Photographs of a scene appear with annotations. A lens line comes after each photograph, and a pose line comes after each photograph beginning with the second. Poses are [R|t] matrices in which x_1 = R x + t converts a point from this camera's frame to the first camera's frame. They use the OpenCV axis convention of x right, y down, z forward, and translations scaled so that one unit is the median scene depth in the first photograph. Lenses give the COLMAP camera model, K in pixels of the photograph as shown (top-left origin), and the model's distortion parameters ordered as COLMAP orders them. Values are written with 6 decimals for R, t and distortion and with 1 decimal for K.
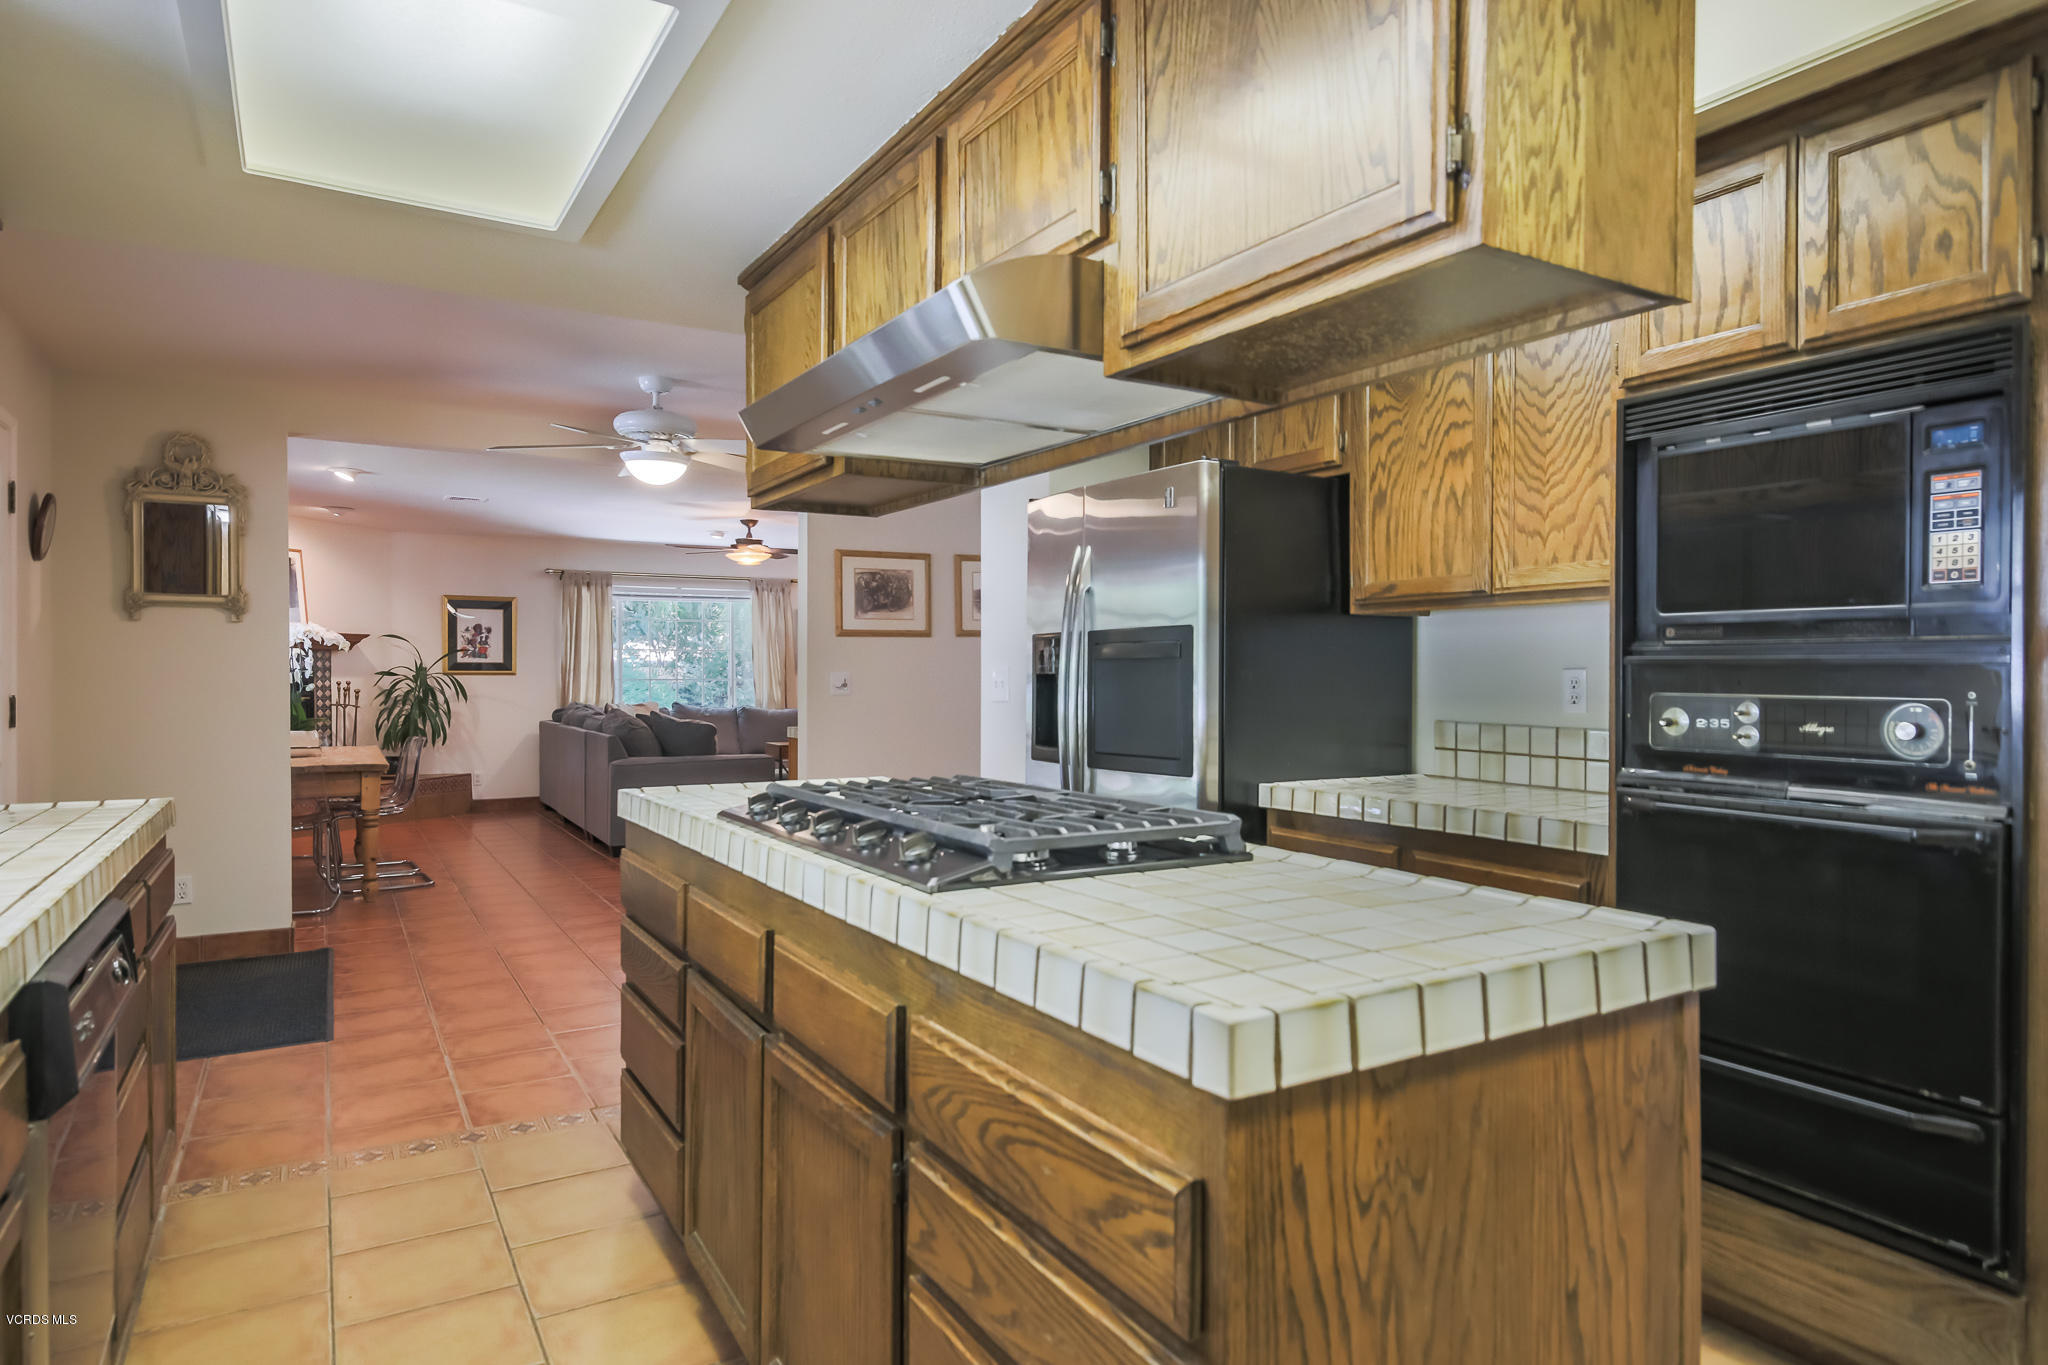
lens RADIAL K [[1187.8, 0, 1025.3], [0, 1187.8, 678.7], [0, 0, 1]] dist [0.008538, -0.001037]
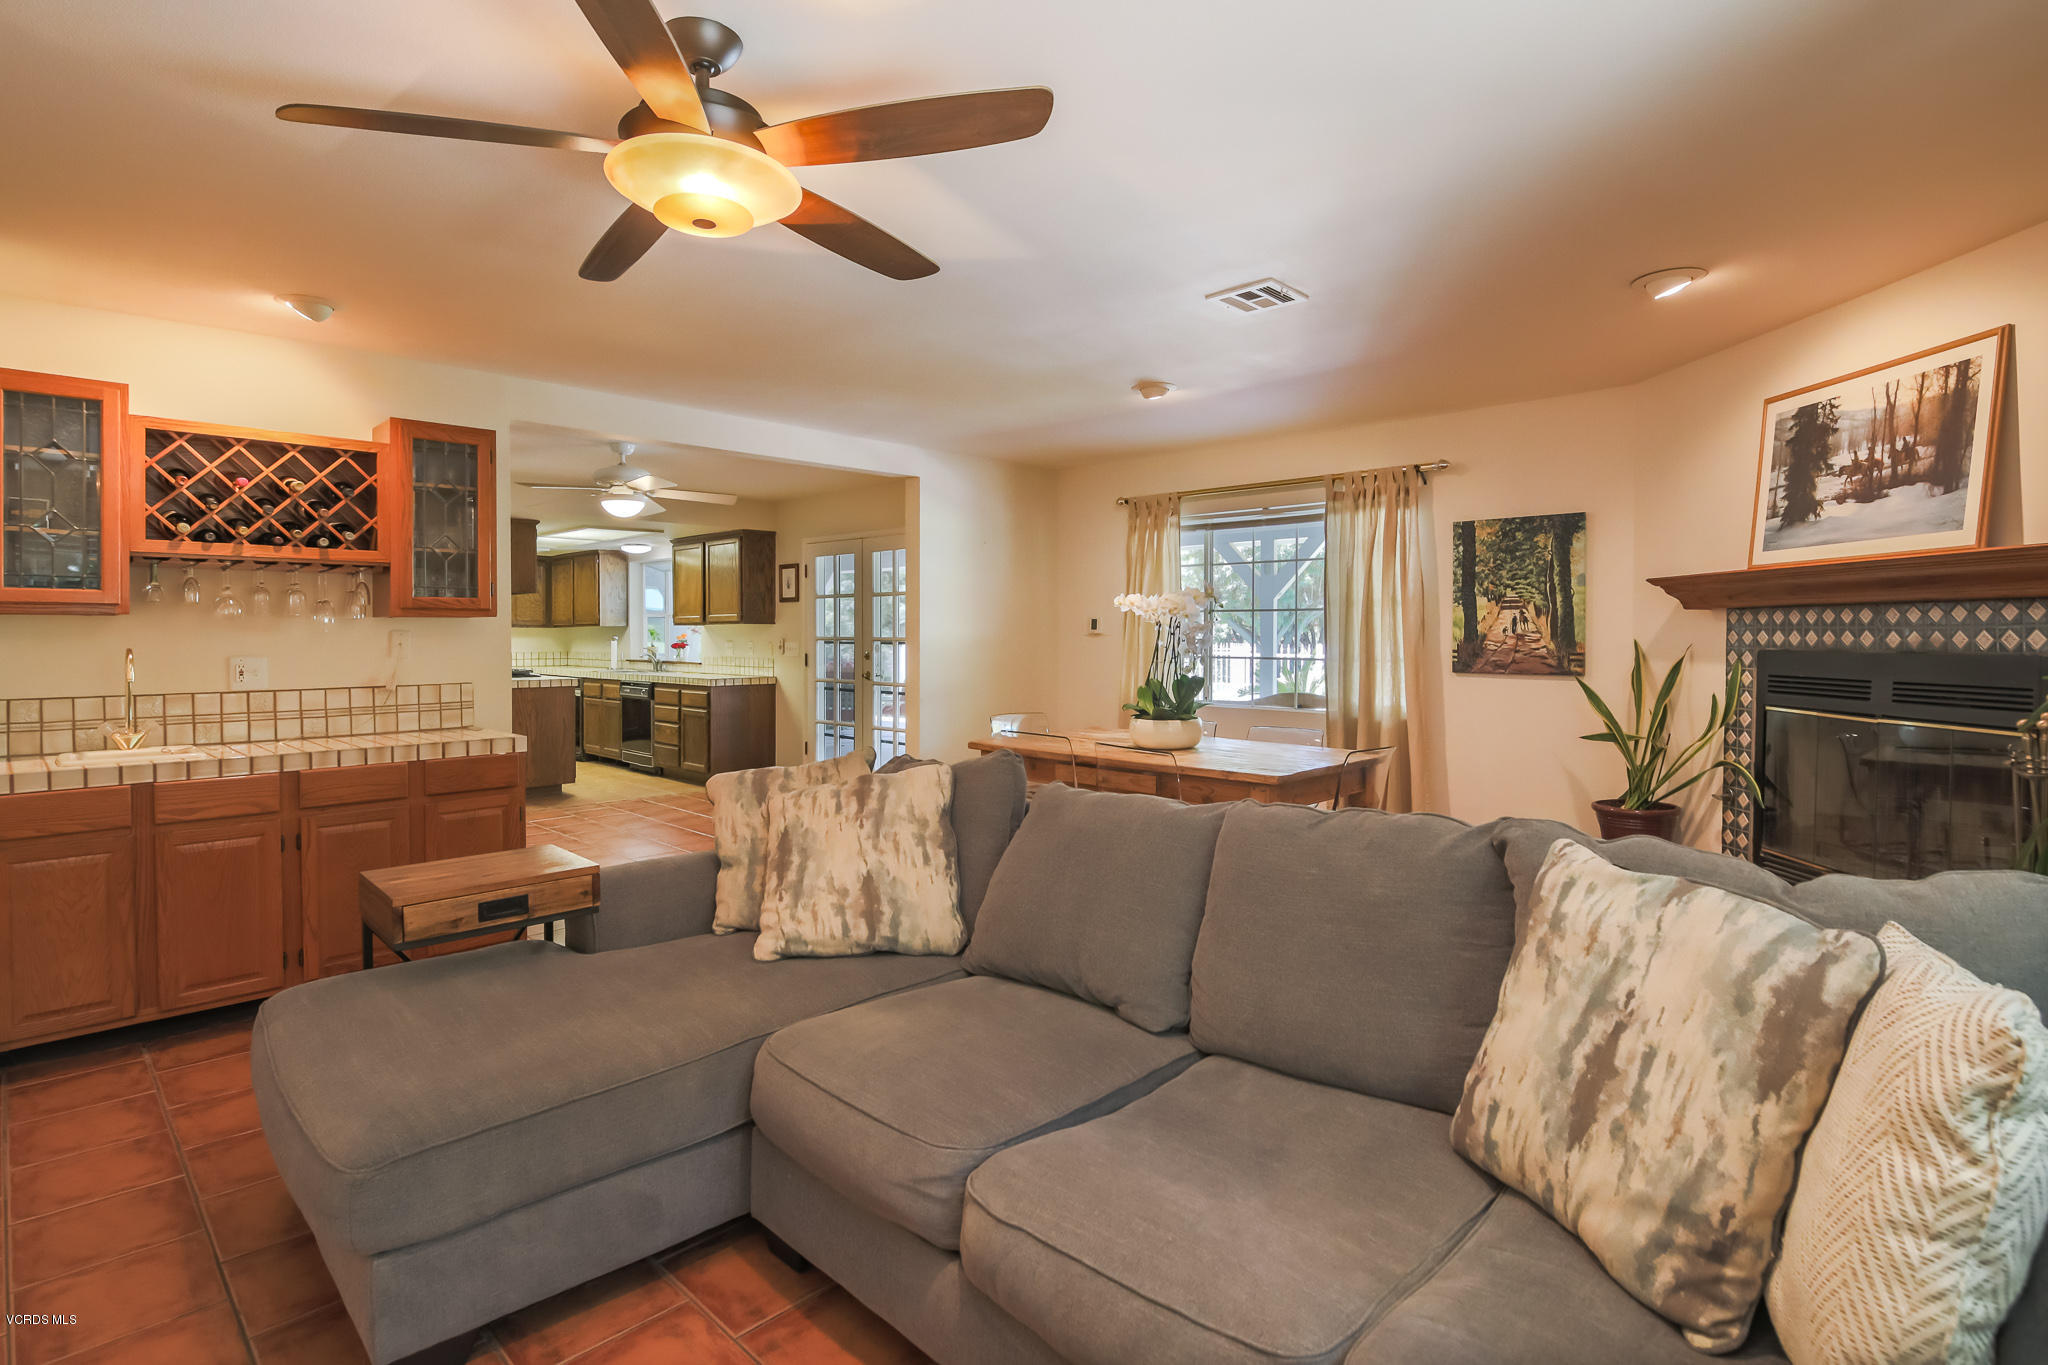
lens RADIAL K [[1017.0, 0, 1024.6], [0, 1017.0, 653.3], [0, 0, 1]] dist [0.000820, -0.013456]
pose [[-0.966641, 0.002020, -0.256128, -0.234720], [-0.003632, 0.999760, 0.021591, -0.013613], [0.256111, 0.021801, -0.966402, 1.187838]]
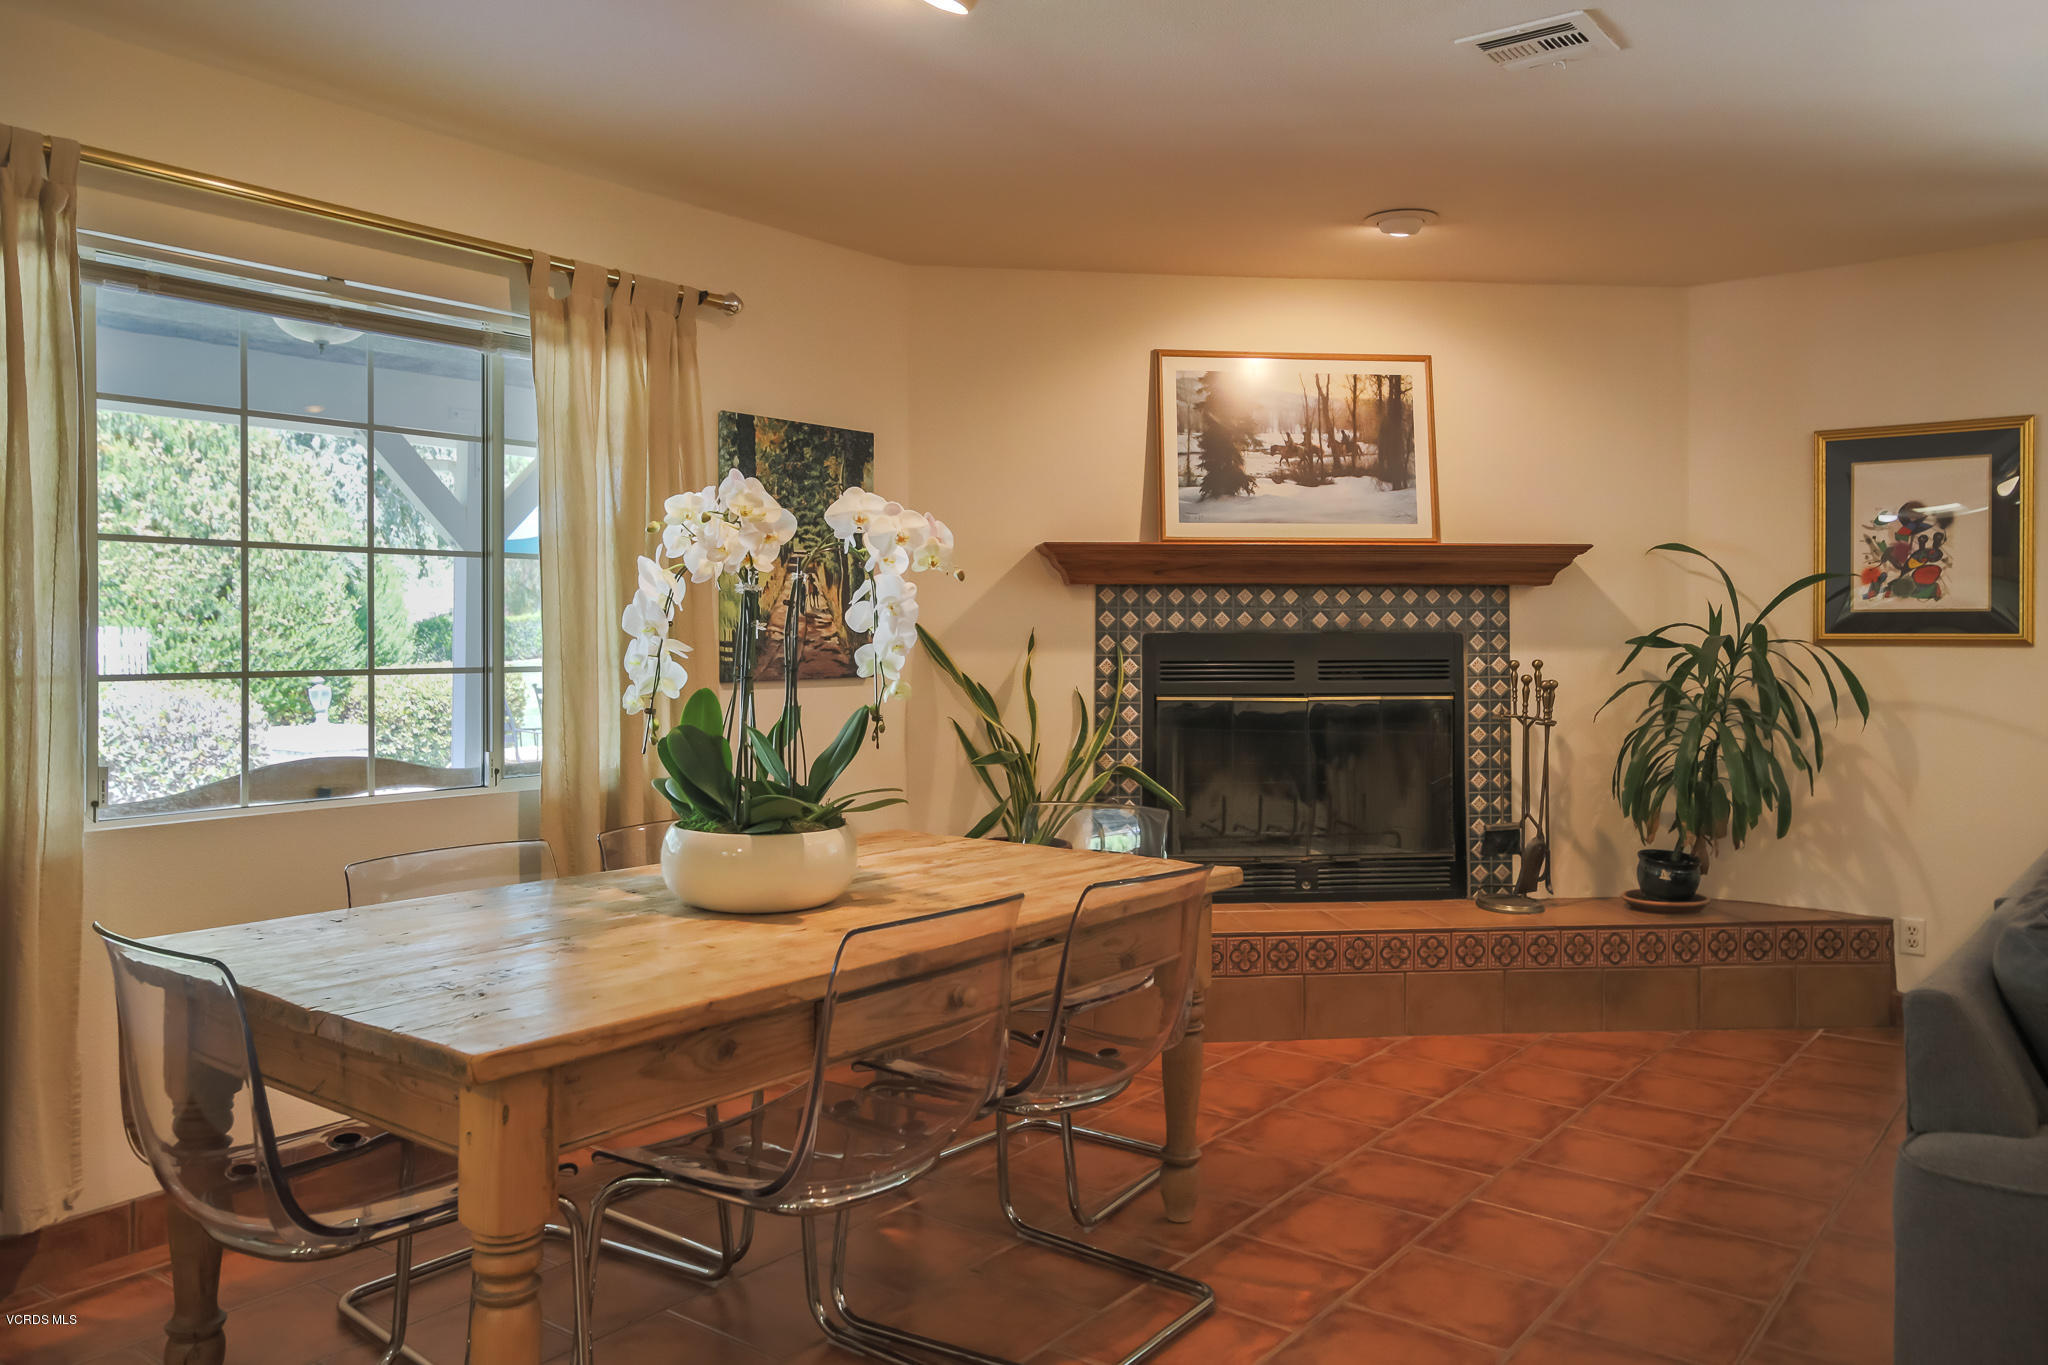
lens RADIAL K [[1490.1, 0, 1021.6], [0, 1490.1, 637.1], [0, 0, 1]] dist [0.014185, 0.003246]
pose [[0.364395, 0.000496, -0.931244, -0.153807], [-0.000672, 1.000000, 0.000270, -0.006224], [0.931244, 0.000528, 0.364396, 0.648364]]
